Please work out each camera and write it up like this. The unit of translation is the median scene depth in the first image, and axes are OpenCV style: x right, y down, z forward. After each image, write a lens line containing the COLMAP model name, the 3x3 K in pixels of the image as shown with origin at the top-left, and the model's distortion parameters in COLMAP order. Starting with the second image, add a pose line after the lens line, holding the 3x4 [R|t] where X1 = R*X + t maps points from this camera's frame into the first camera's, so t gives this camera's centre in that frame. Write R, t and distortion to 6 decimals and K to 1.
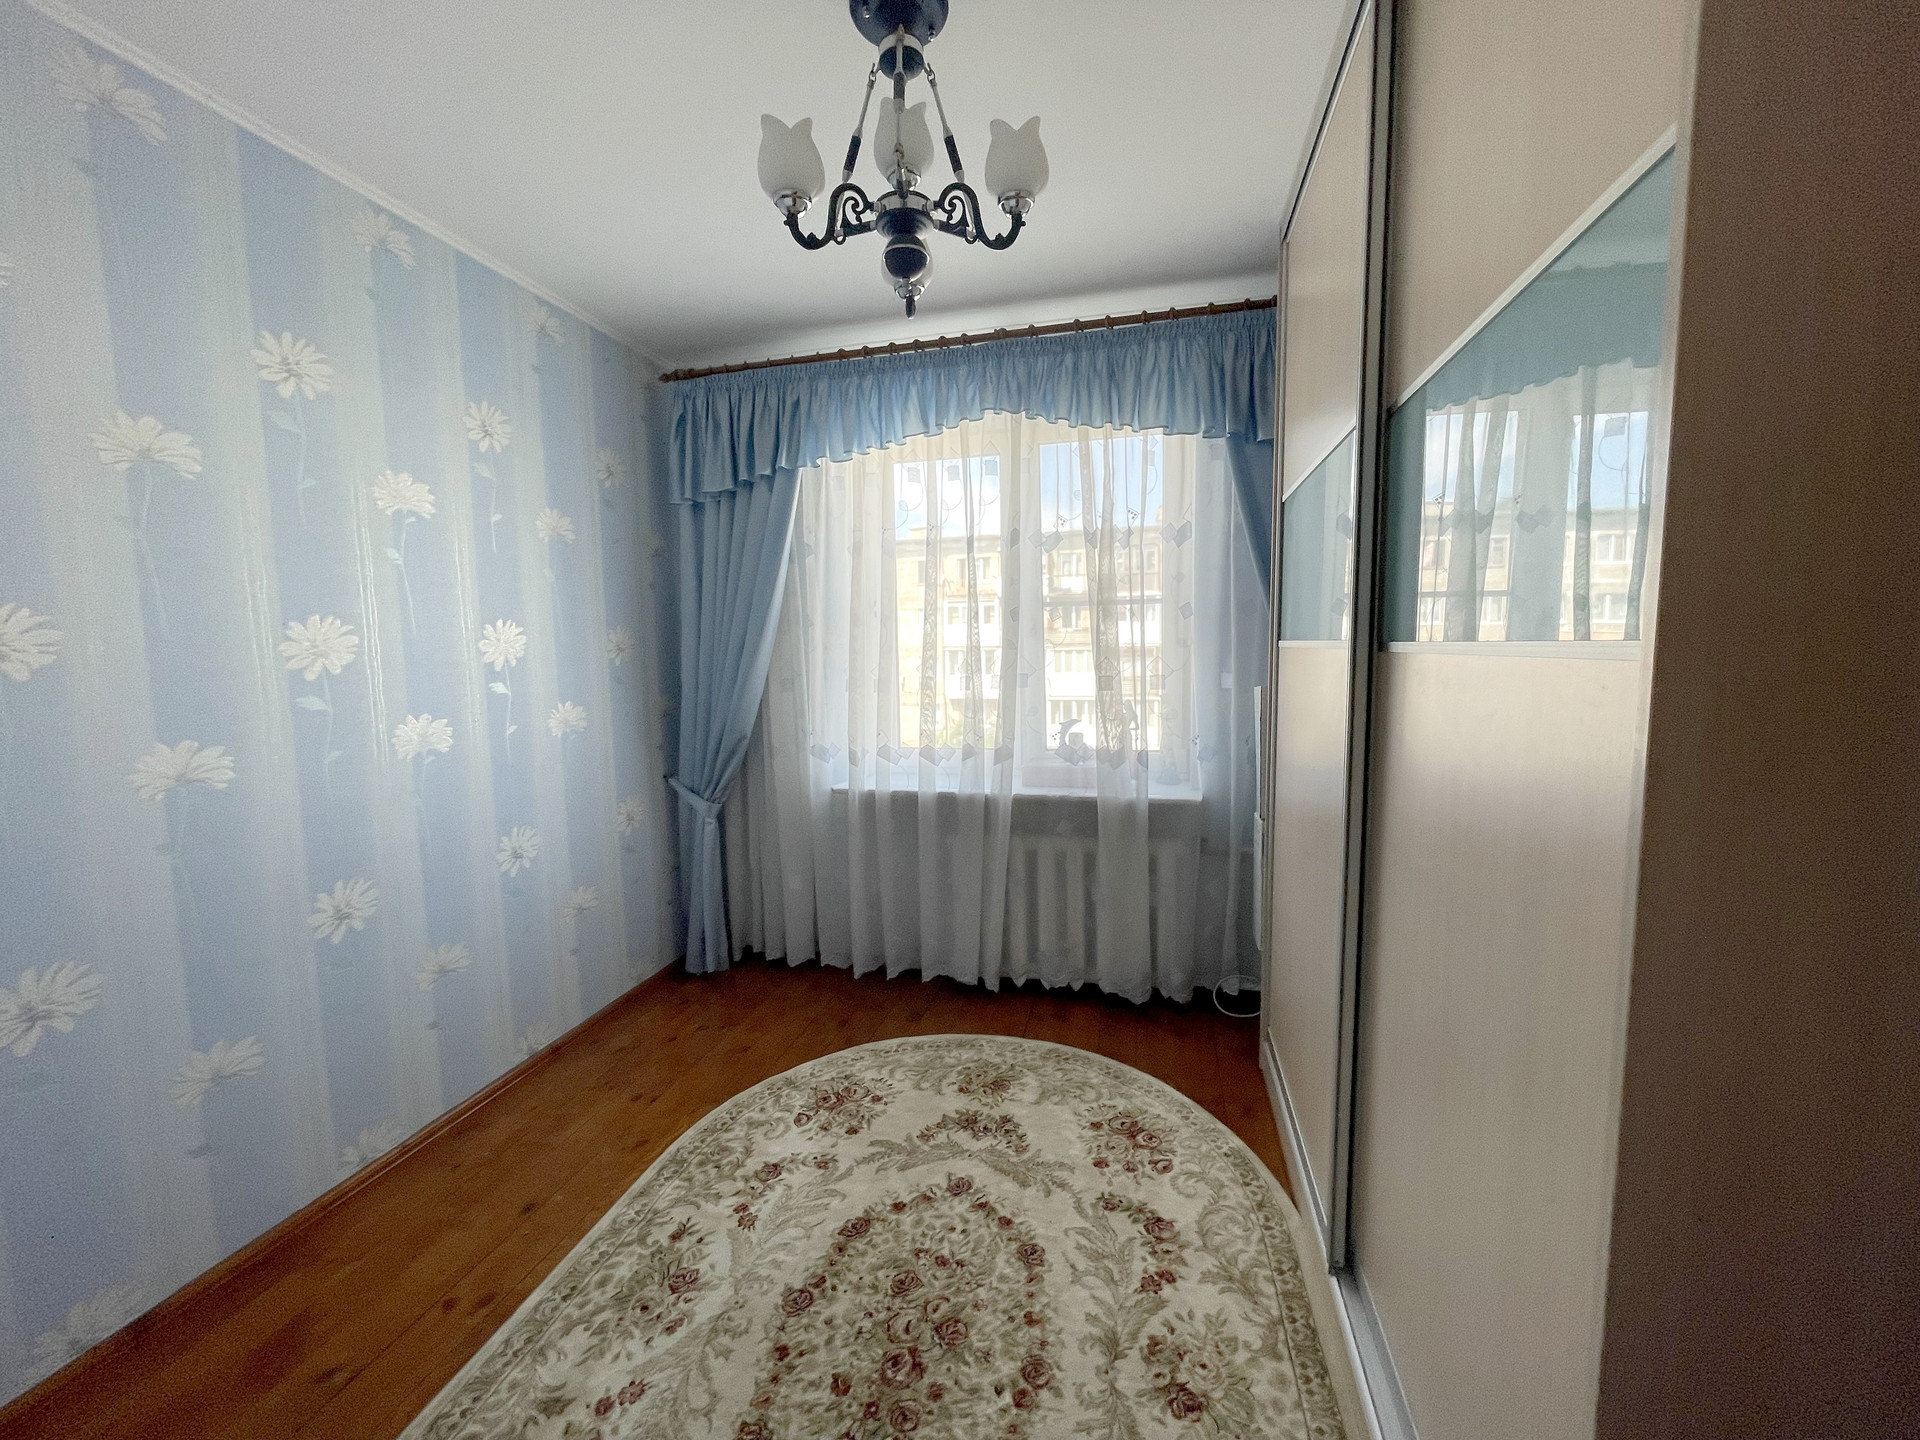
lens RADIAL K [[775.8, 0, 960.0], [0, 775.8, 720.0], [0, 0, 1]] dist [-0.004117, -0.000129]
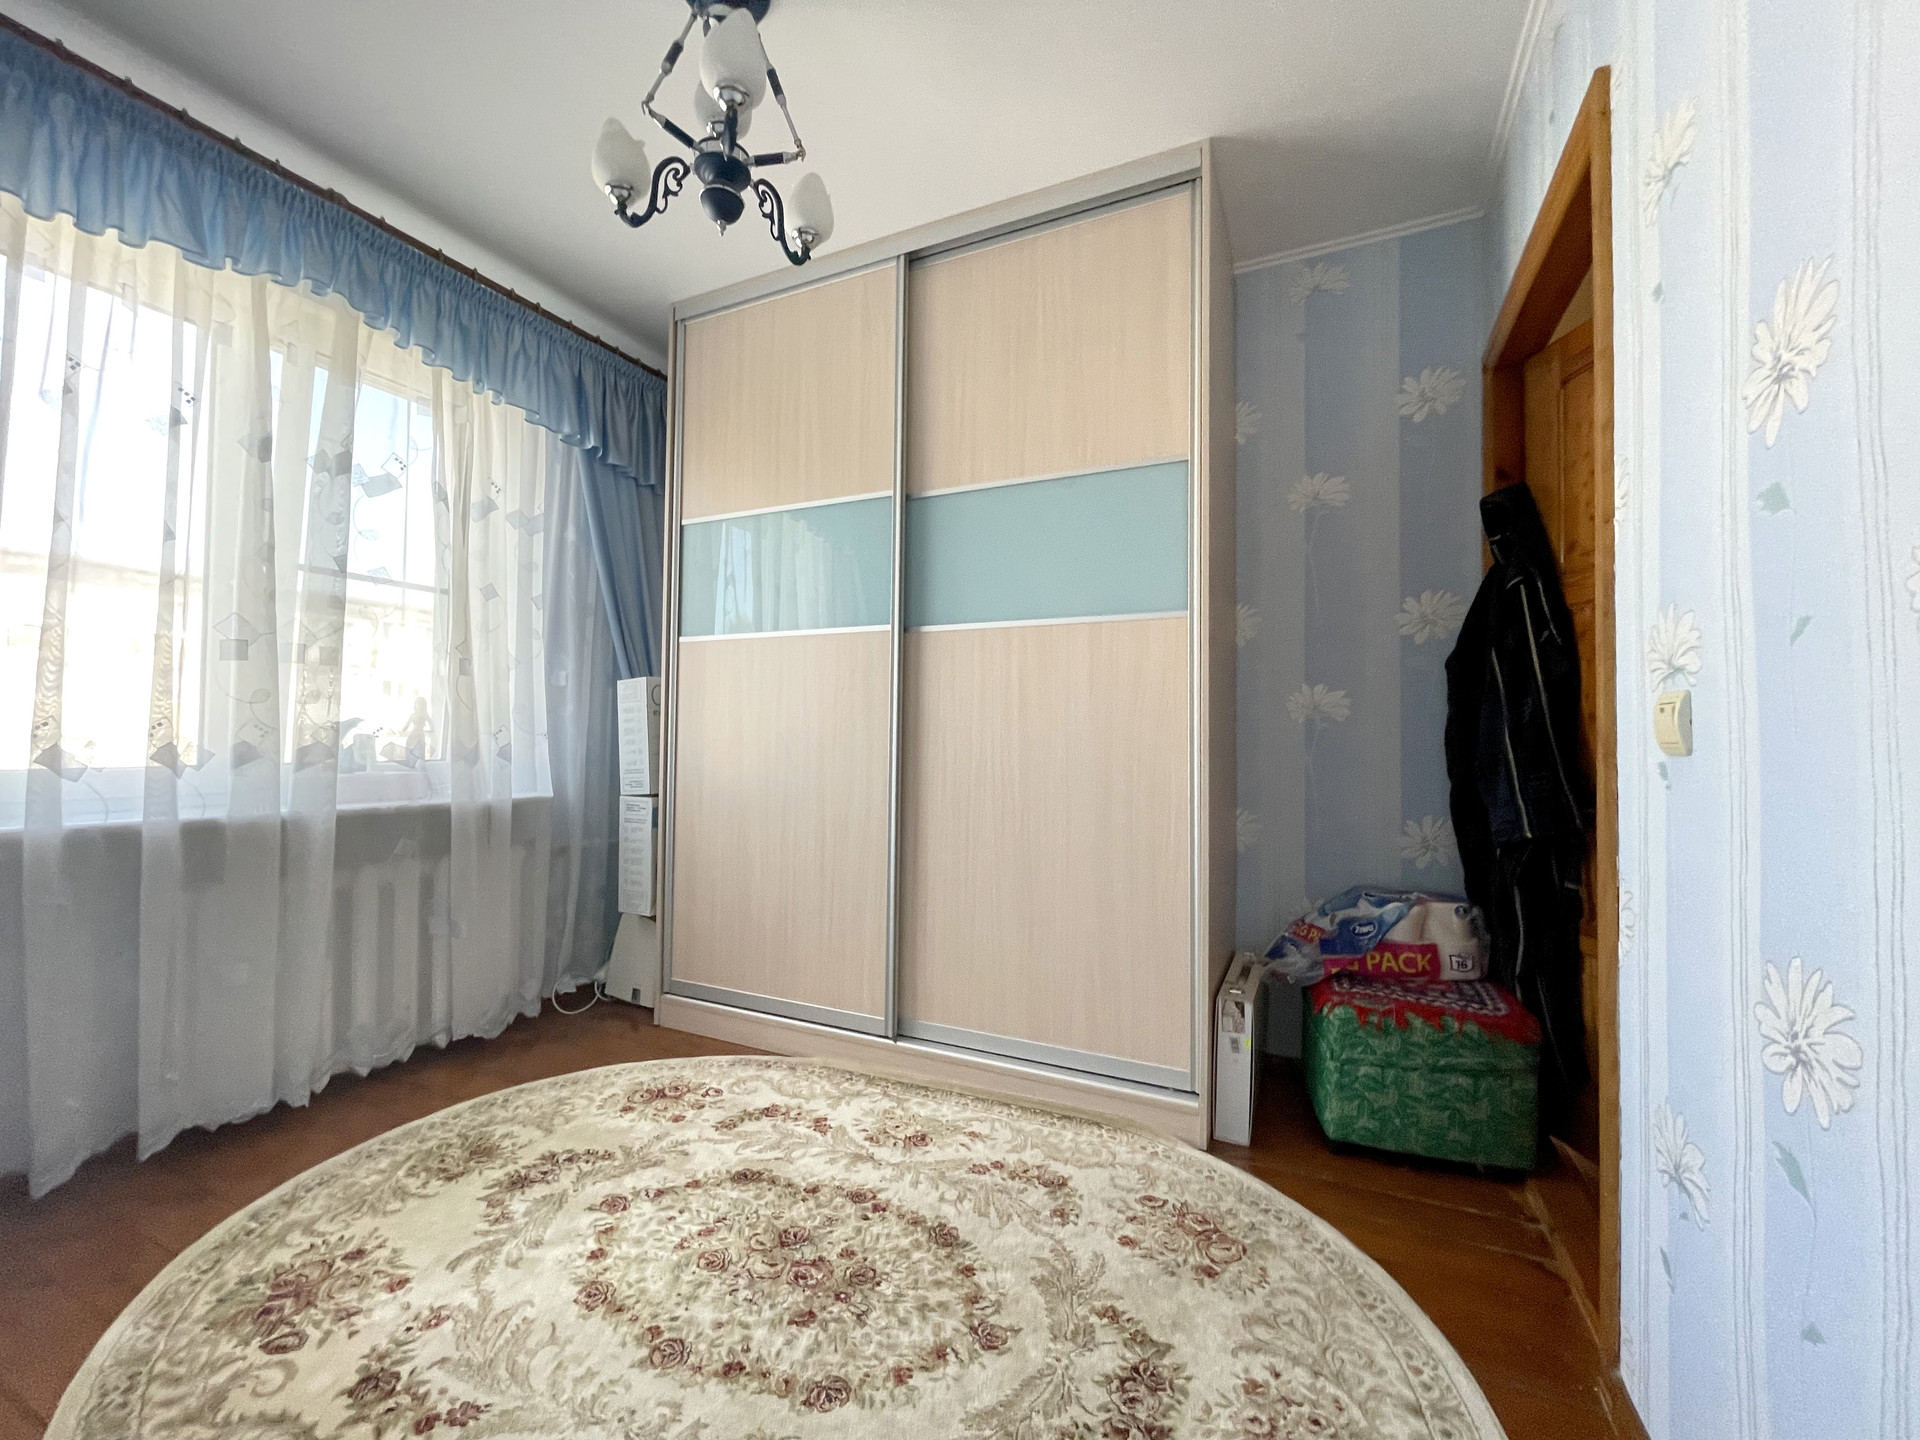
lens RADIAL K [[772.6, 0, 962.2], [0, 772.6, 724.9], [0, 0, 1]] dist [-0.001603, 0.000095]
pose [[0.194707, 0.039381, 0.980071, -0.874683], [0.079442, 0.995278, -0.055775, 0.172680], [-0.977639, 0.088719, 0.190659, 0.468045]]
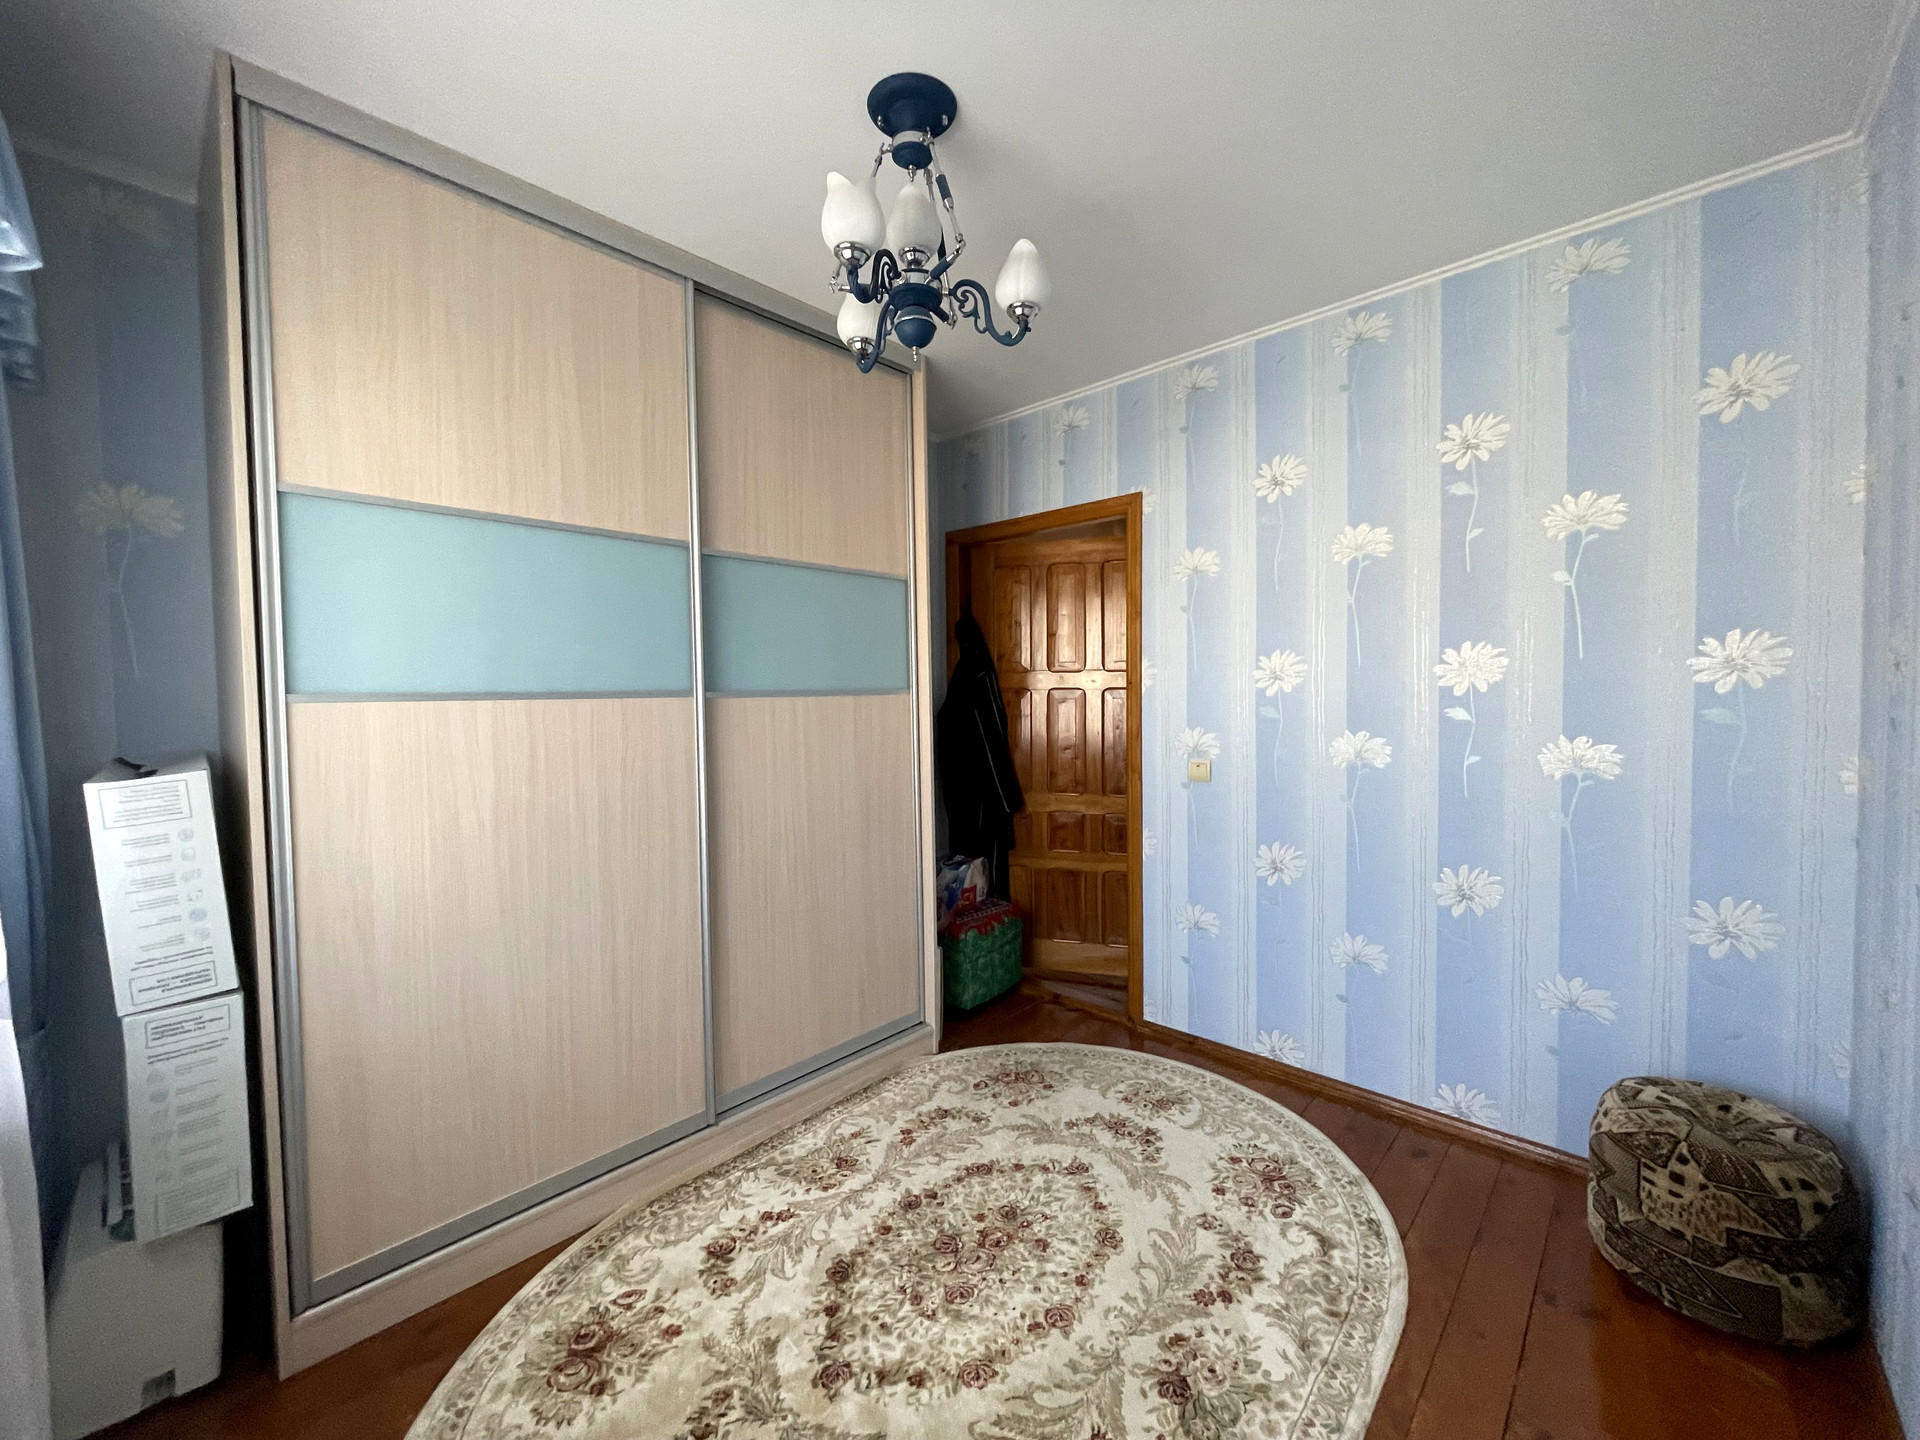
lens RADIAL K [[775.8, 0, 960.0], [0, 775.8, 720.0], [0, 0, 1]] dist [-0.004117, -0.000129]
pose [[-0.876790, 0.014206, 0.480664, -0.555487], [0.076881, 0.990847, 0.110957, -0.145302], [-0.474688, 0.134240, -0.869857, 1.716681]]
